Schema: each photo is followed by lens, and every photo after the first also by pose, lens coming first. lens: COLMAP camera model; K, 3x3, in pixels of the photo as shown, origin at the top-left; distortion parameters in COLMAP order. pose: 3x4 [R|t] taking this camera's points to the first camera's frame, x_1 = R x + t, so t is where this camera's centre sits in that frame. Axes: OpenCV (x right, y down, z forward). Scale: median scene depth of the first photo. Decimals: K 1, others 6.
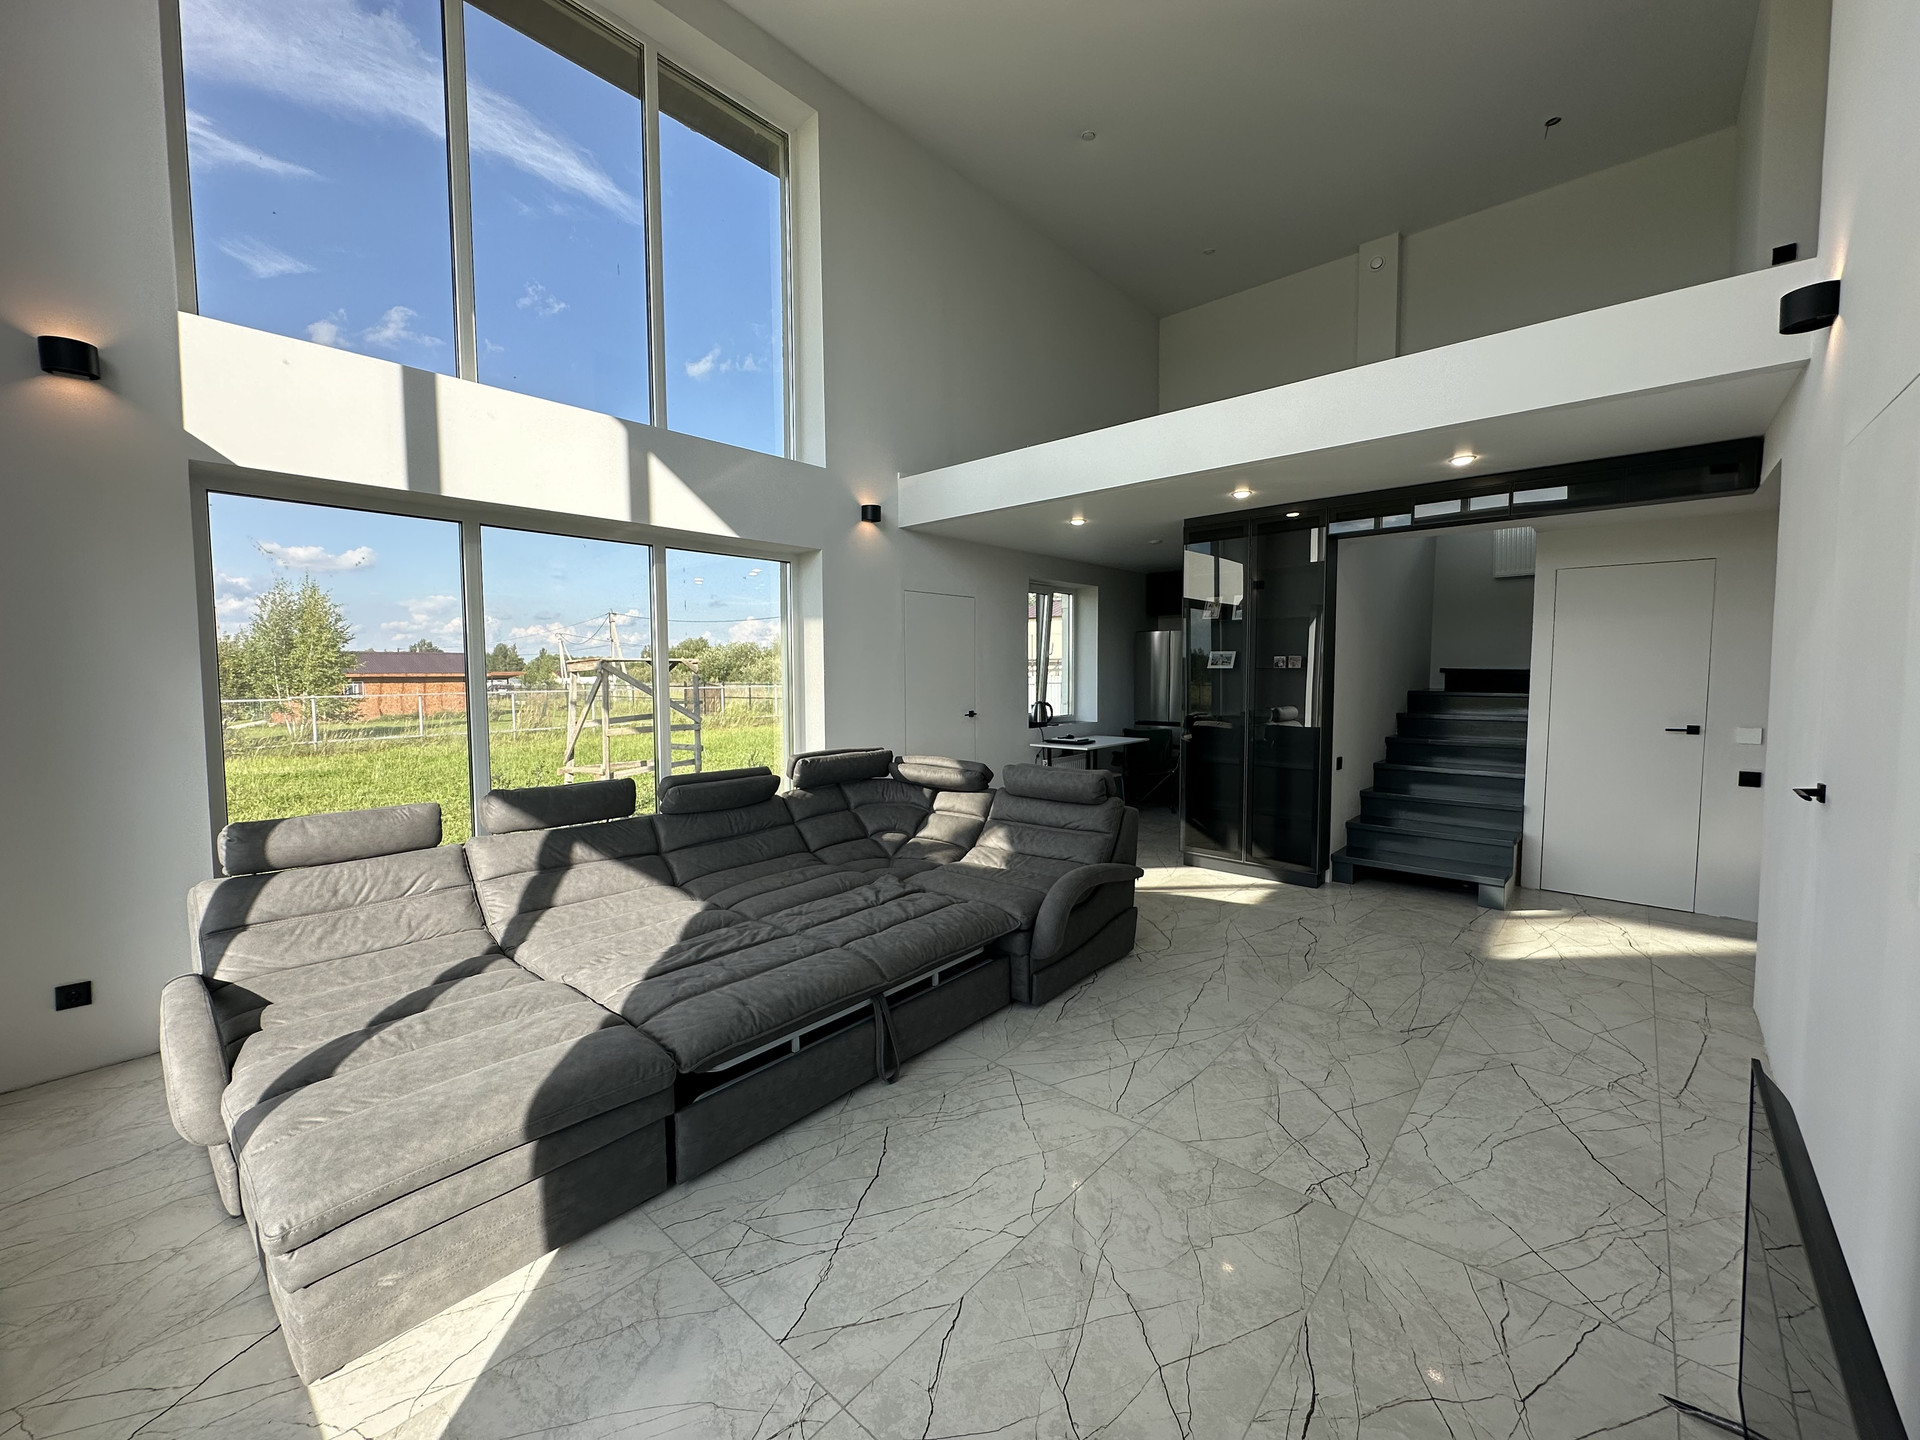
lens RADIAL K [[766.7, 0, 959.2], [0, 766.7, 717.4], [0, 0, 1]] dist [-0.002869, 0.000914]
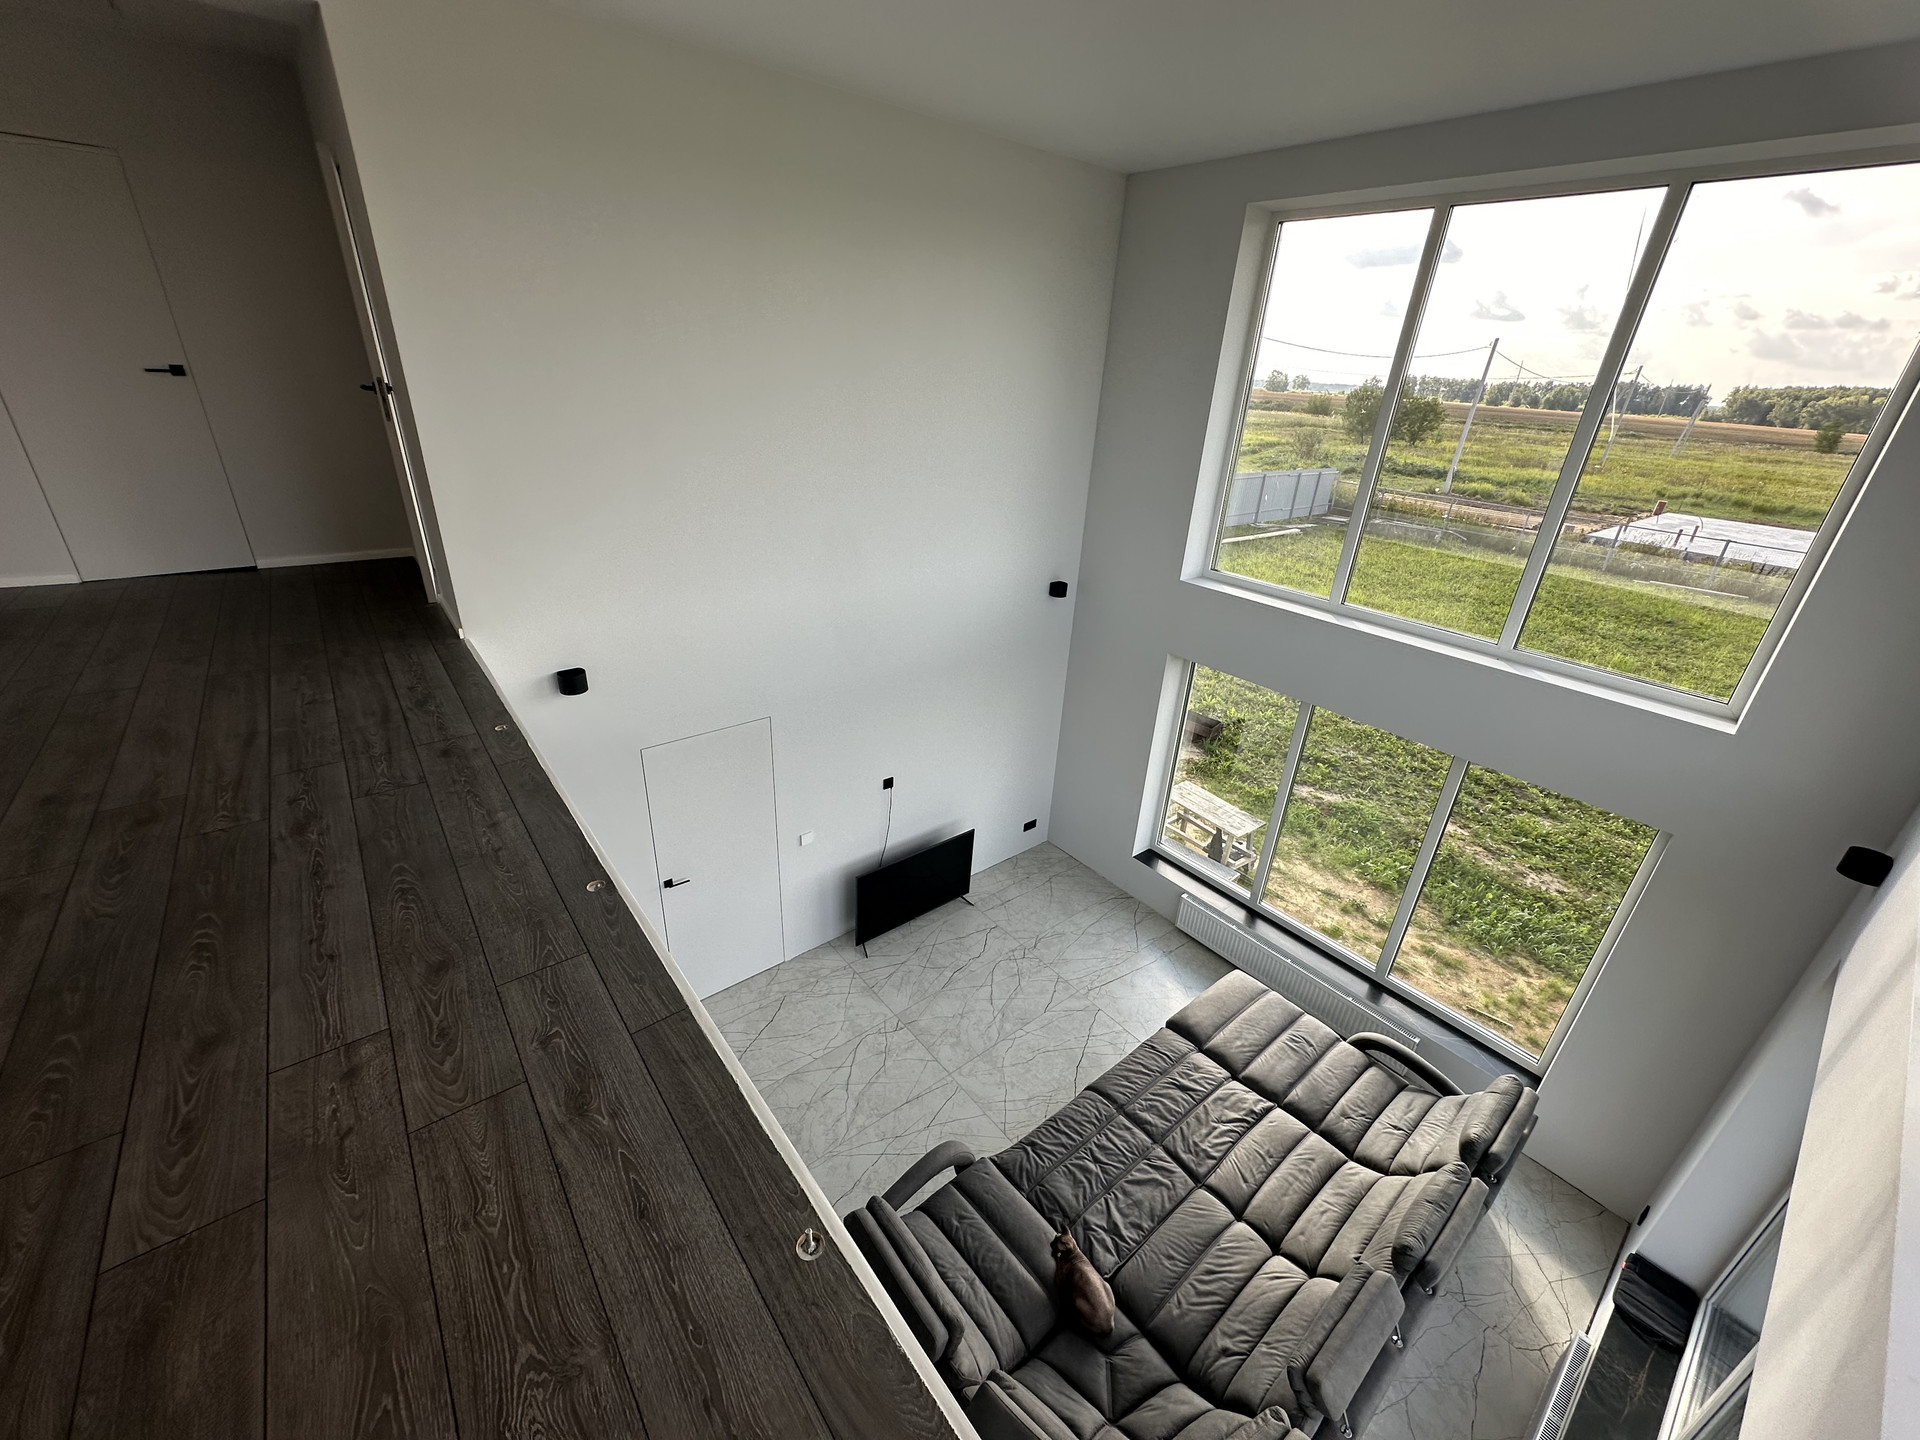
lens RADIAL K [[760.7, 0, 959.3], [0, 760.7, 718.0], [0, 0, 1]] dist [-0.001906, 0.000599]
pose [[-0.985152, -0.112857, 0.129377, 0.052691], [-0.038022, 0.878289, 0.476615, -1.135015], [-0.167420, 0.464620, -0.869540, 2.064988]]
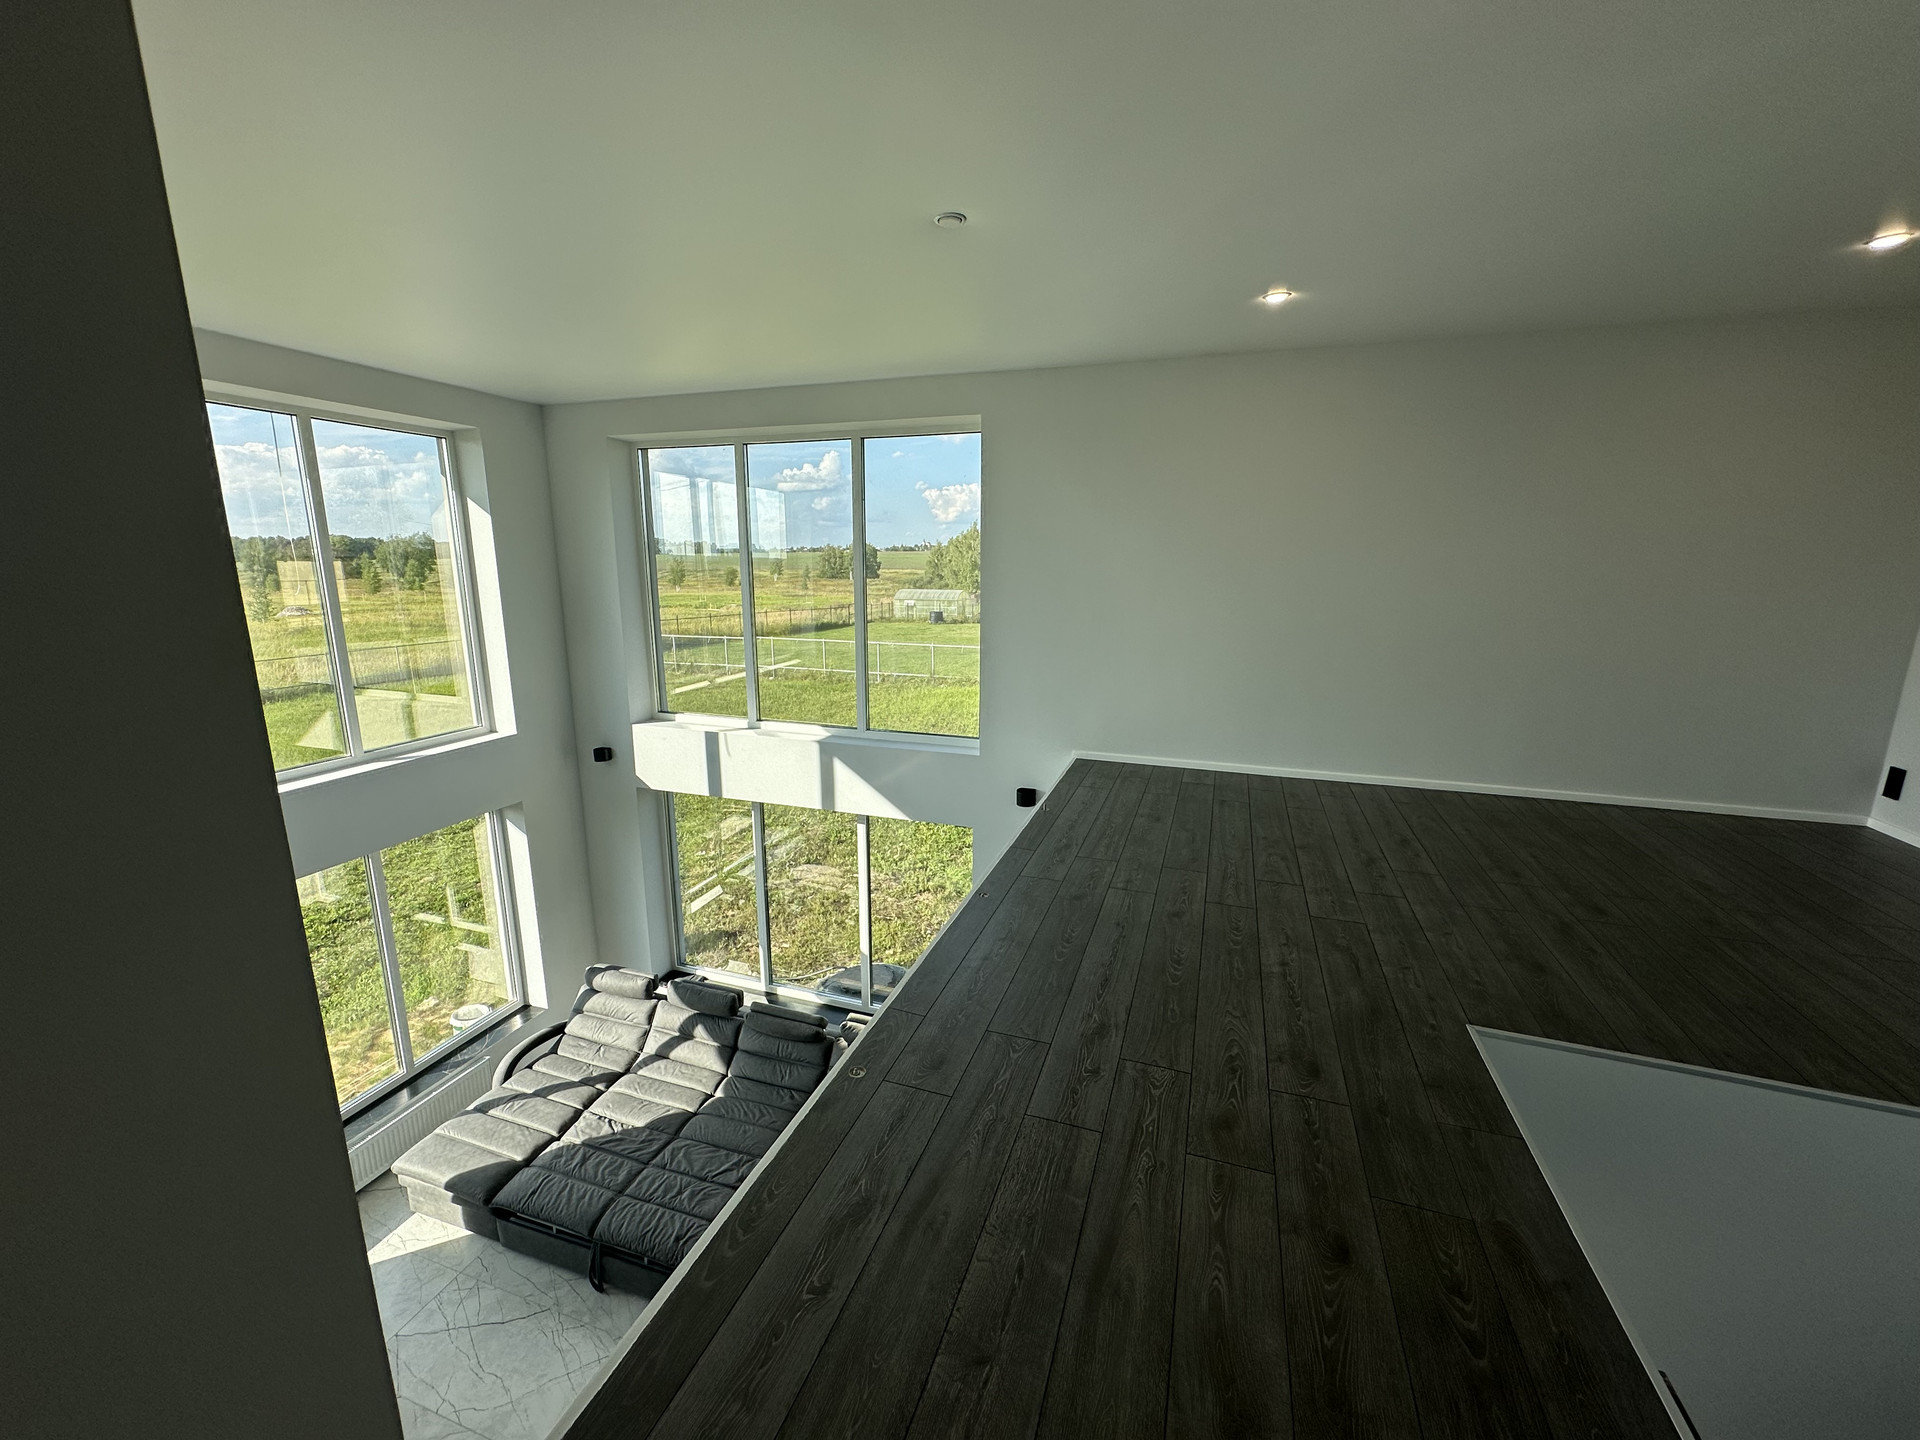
lens RADIAL K [[766.7, 0, 959.2], [0, 766.7, 717.4], [0, 0, 1]] dist [-0.002869, 0.000914]
pose [[0.382431, 0.195274, -0.903114, 1.454982], [-0.062476, 0.980641, 0.185581, -1.097971], [0.921869, -0.014549, 0.387227, 1.078757]]
